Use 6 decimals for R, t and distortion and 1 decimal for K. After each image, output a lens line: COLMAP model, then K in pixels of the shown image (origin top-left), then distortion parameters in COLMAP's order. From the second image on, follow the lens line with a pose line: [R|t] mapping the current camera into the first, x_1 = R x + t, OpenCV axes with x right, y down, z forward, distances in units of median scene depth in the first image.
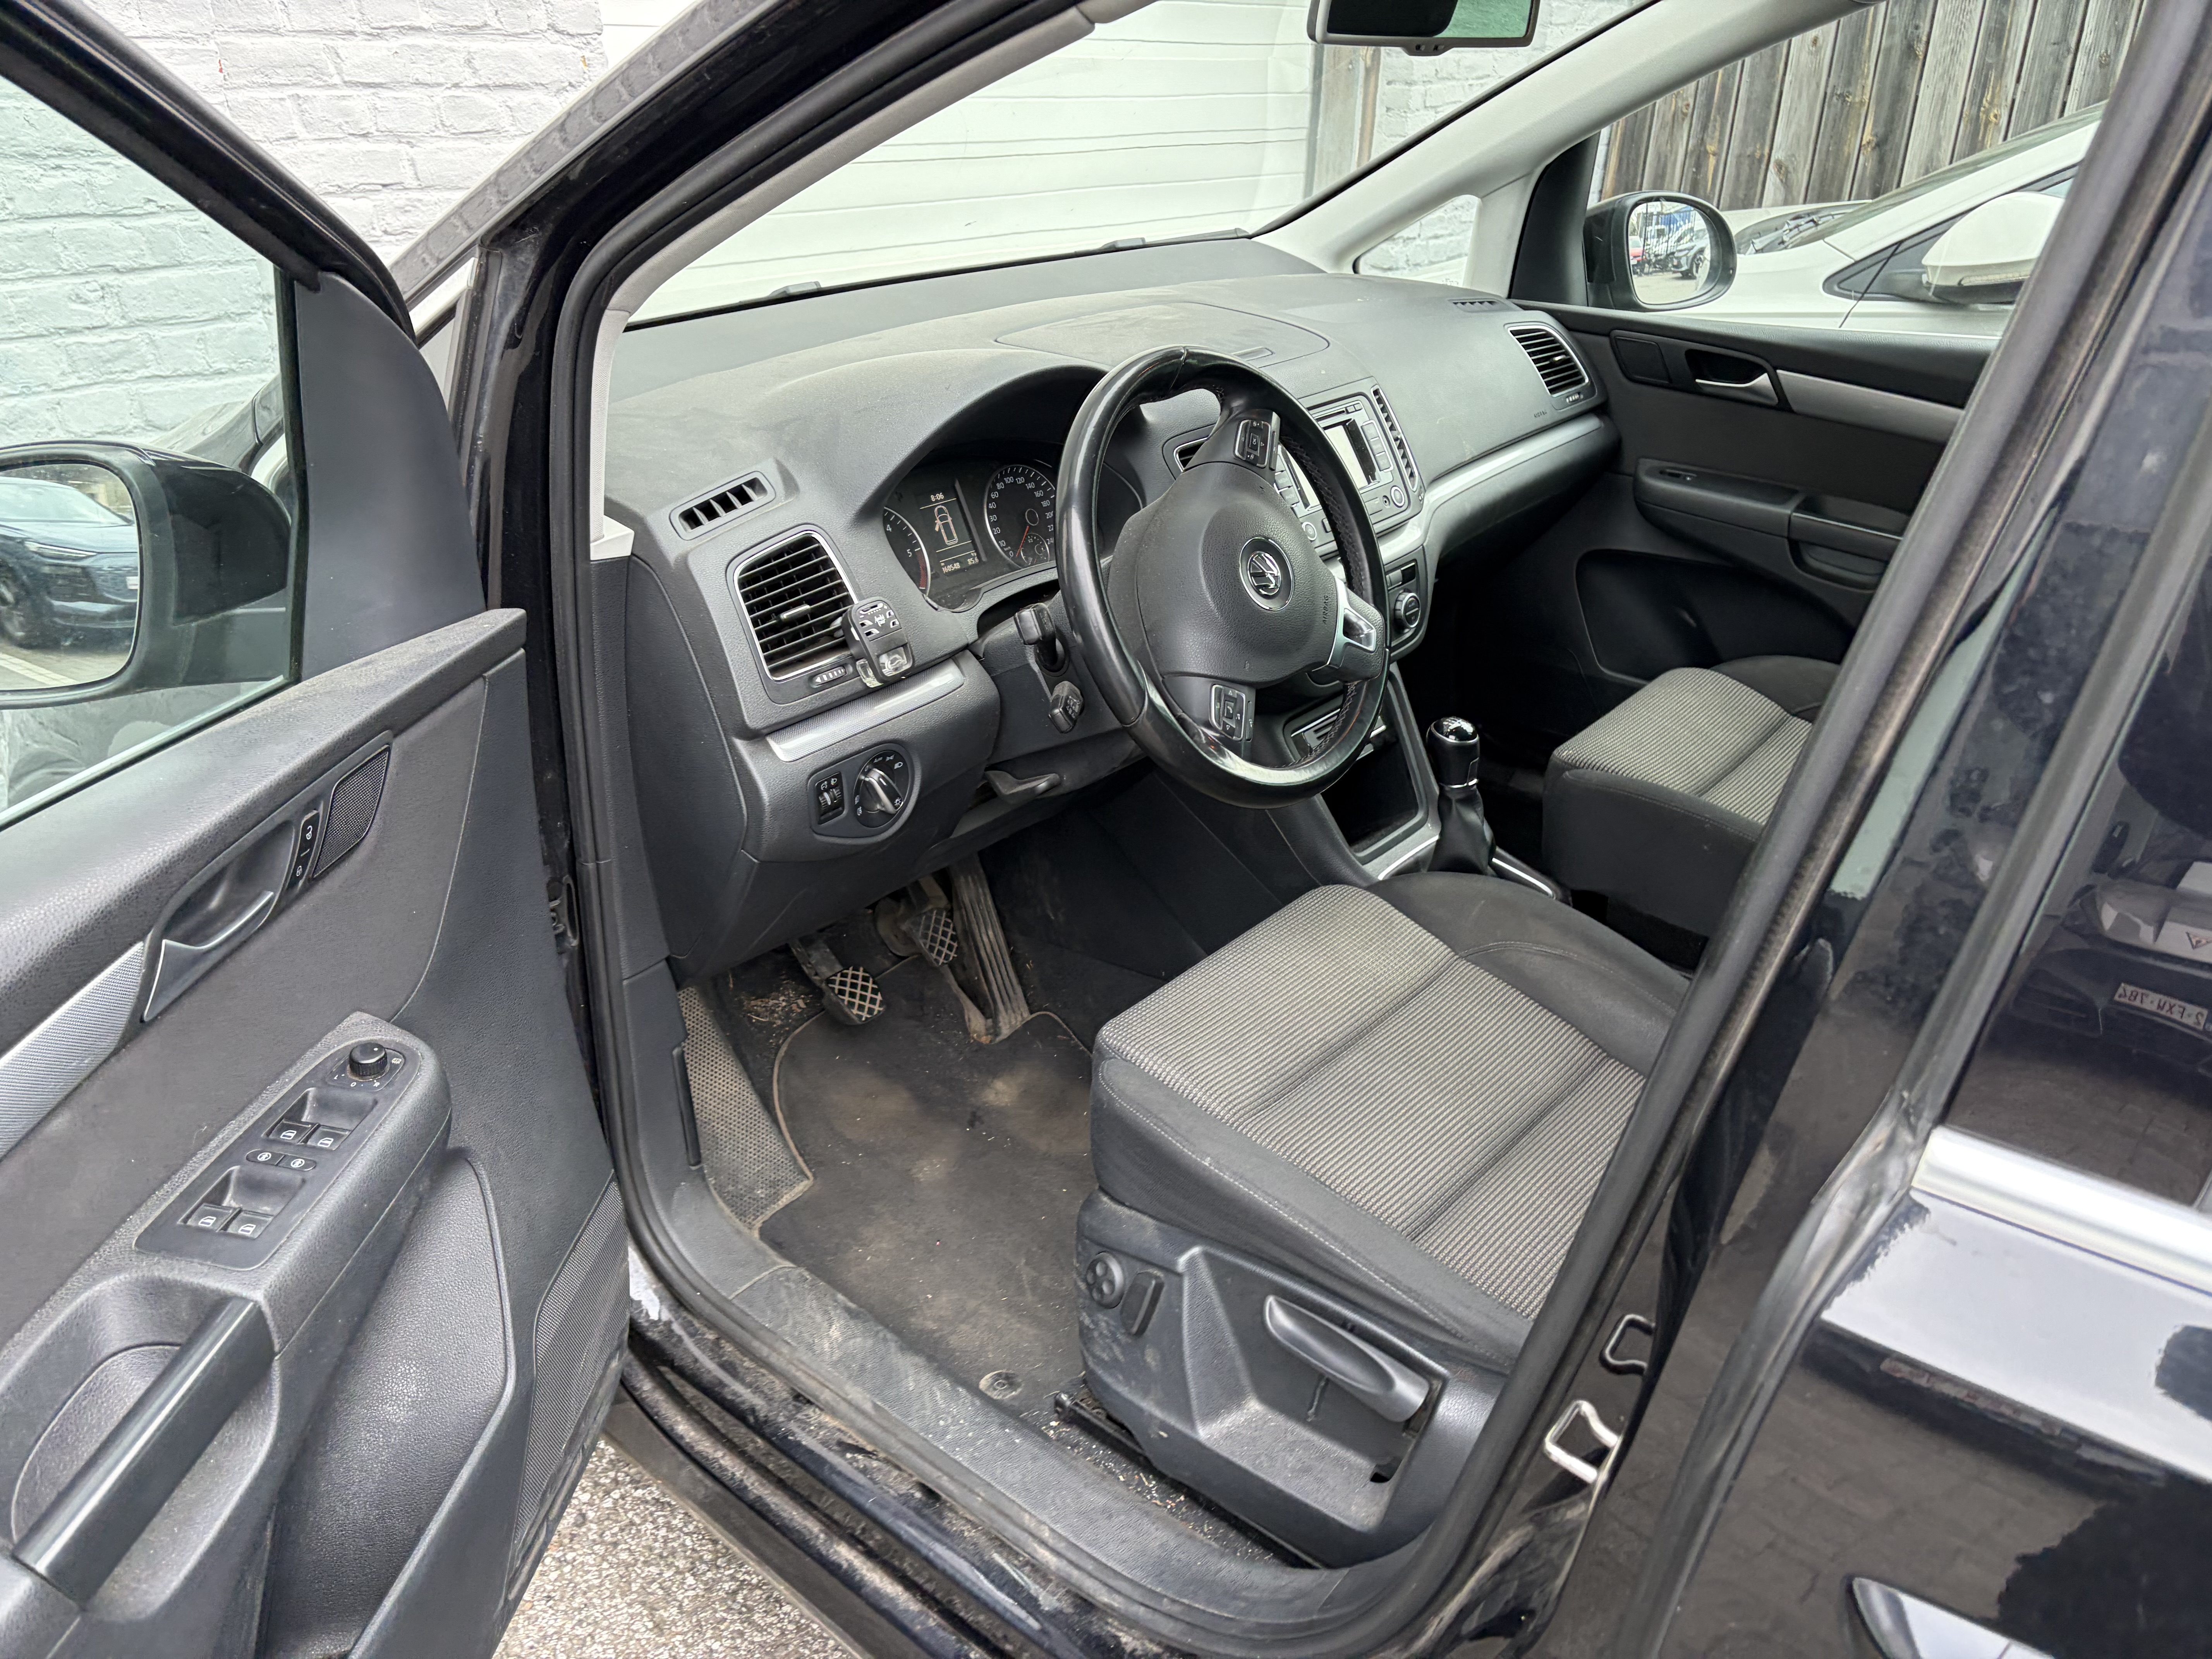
lens RADIAL K [[1664.7, 0, 1104.7], [0, 1664.7, 746.5], [0, 0, 1]] dist [0.112934, -0.102605]
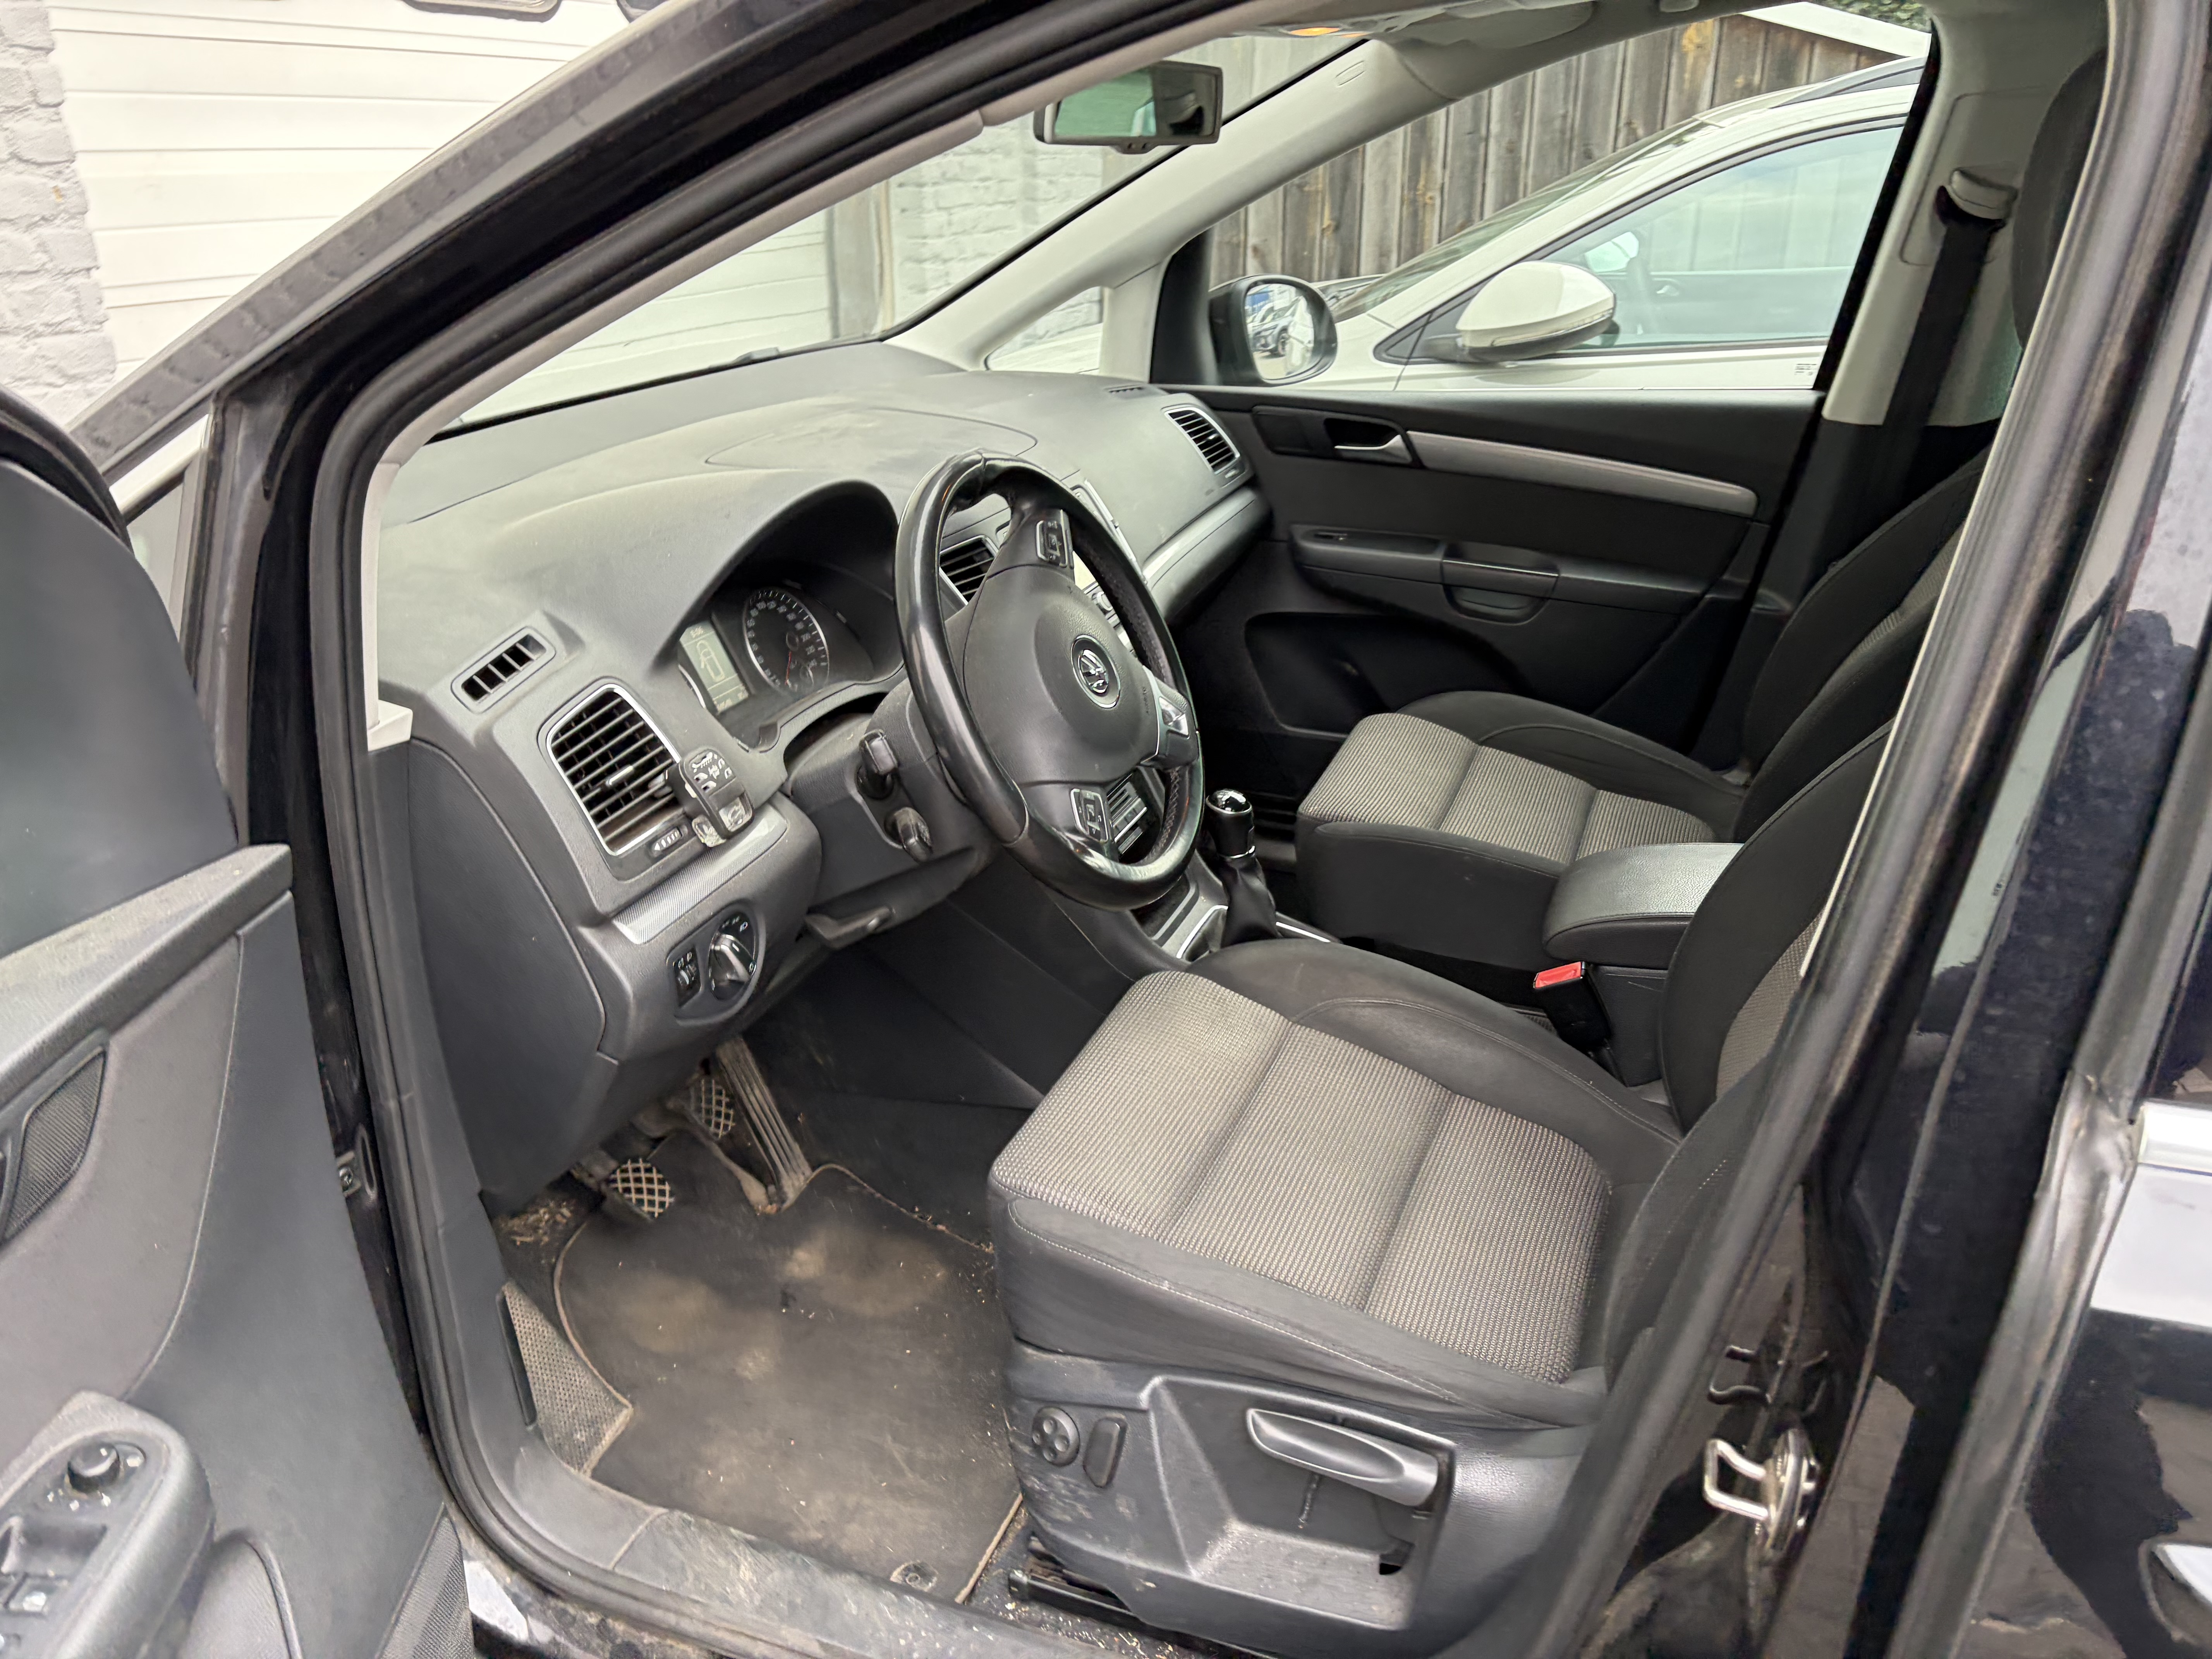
lens RADIAL K [[1663.1, 0, 1106.4], [0, 1663.1, 763.5], [0, 0, 1]] dist [0.119040, -0.111907]
pose [[0.950650, -0.137760, 0.278005, -0.169153], [0.150254, 0.988355, -0.024041, -0.023877], [-0.271456, 0.064626, 0.960279, 0.060611]]
